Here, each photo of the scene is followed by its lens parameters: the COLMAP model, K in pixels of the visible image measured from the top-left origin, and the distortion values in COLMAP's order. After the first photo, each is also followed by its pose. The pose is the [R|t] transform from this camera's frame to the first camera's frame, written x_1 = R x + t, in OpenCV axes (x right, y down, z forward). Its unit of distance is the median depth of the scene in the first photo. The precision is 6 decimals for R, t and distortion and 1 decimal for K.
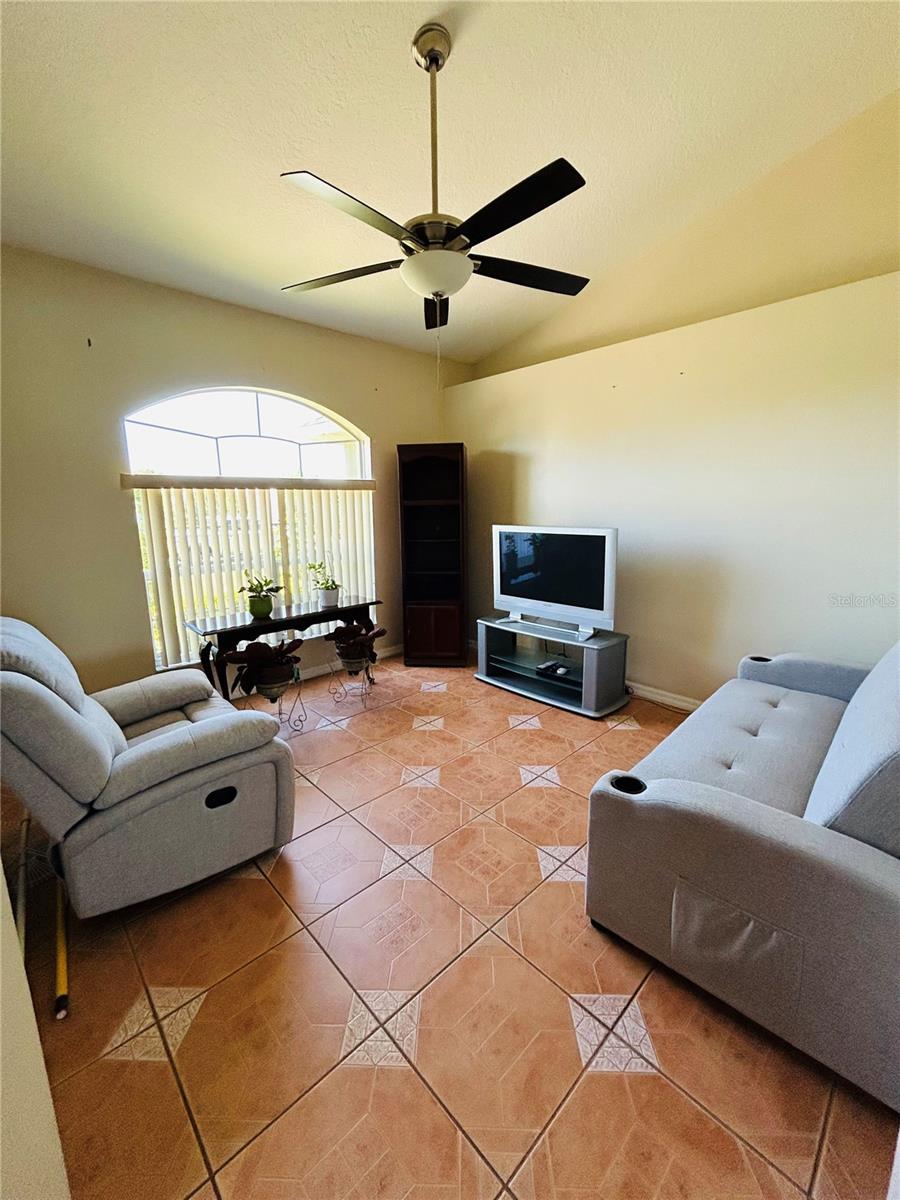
lens RADIAL K [[486.1, 0, 448.7], [0, 486.1, 593.4], [0, 0, 1]] dist [0.000060, -0.000061]
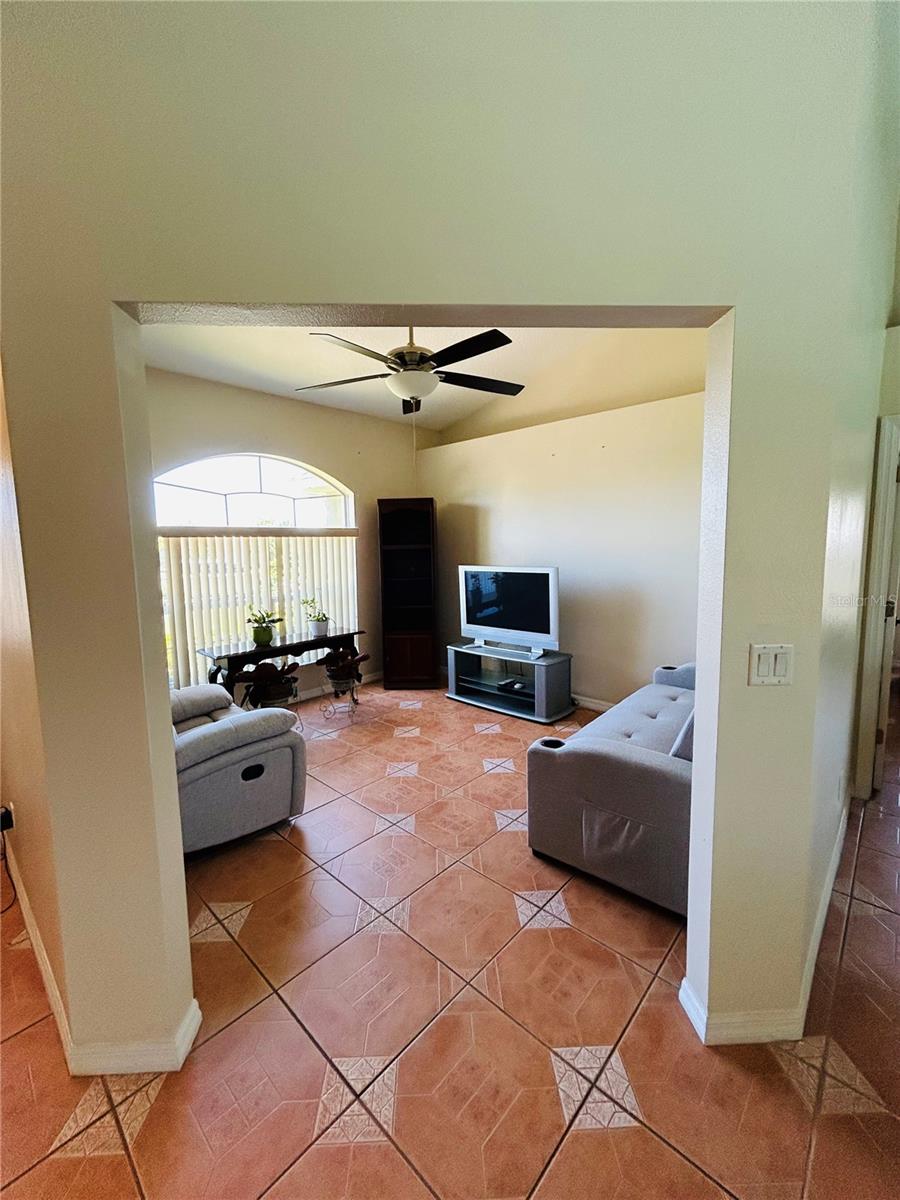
lens RADIAL K [[486.1, 0, 448.7], [0, 486.1, 593.4], [0, 0, 1]] dist [0.000060, -0.000061]
pose [[0.998107, -0.011527, 0.060409, -0.007912], [0.016600, 0.996315, -0.084151, 0.031118], [-0.059216, 0.084994, 0.994620, -0.201220]]
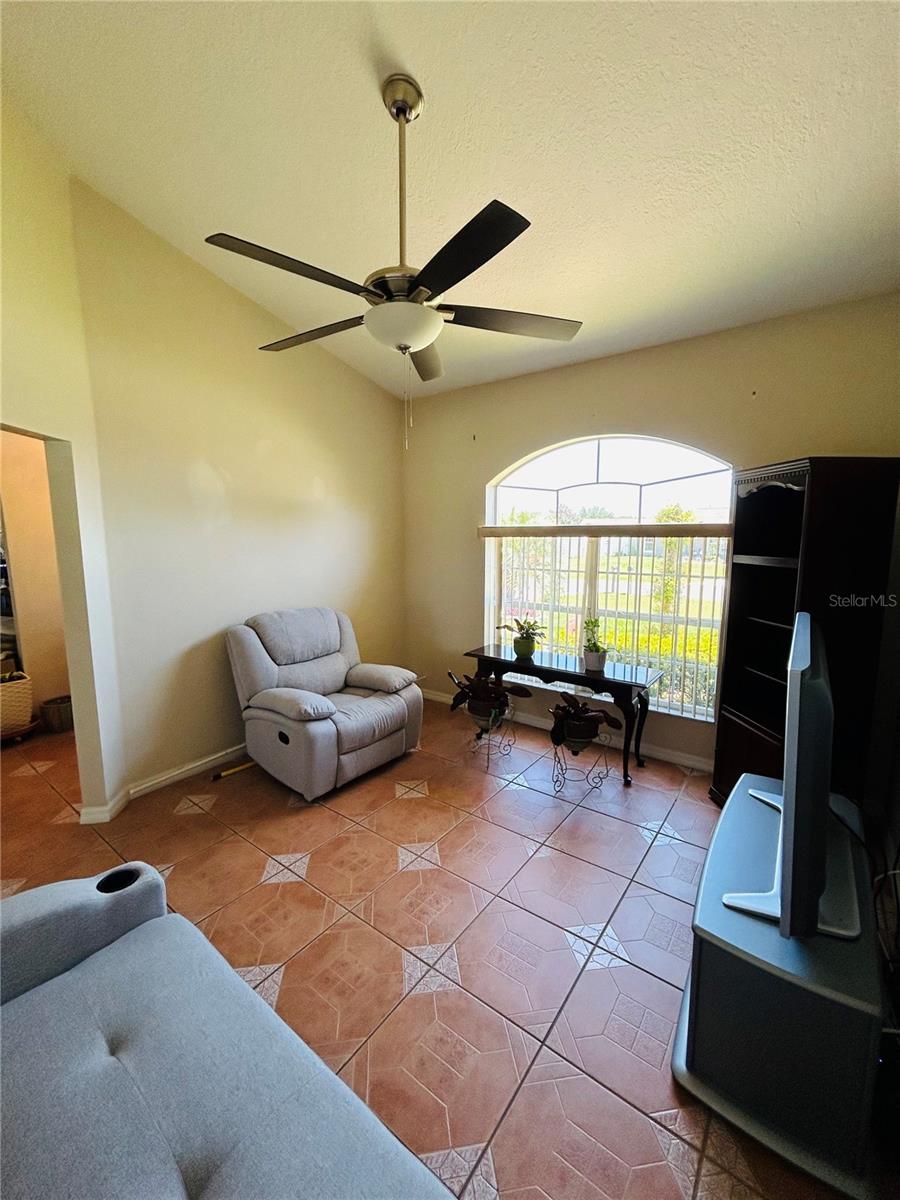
lens RADIAL K [[482.9, 0, 449.4], [0, 482.9, 604.7], [0, 0, 1]] dist [-0.034523, 0.000000]
pose [[0.174354, 0.135159, -0.975363, 0.574151], [-0.189466, 0.976631, 0.101466, -0.137251], [0.966283, 0.167107, 0.195888, 0.611736]]
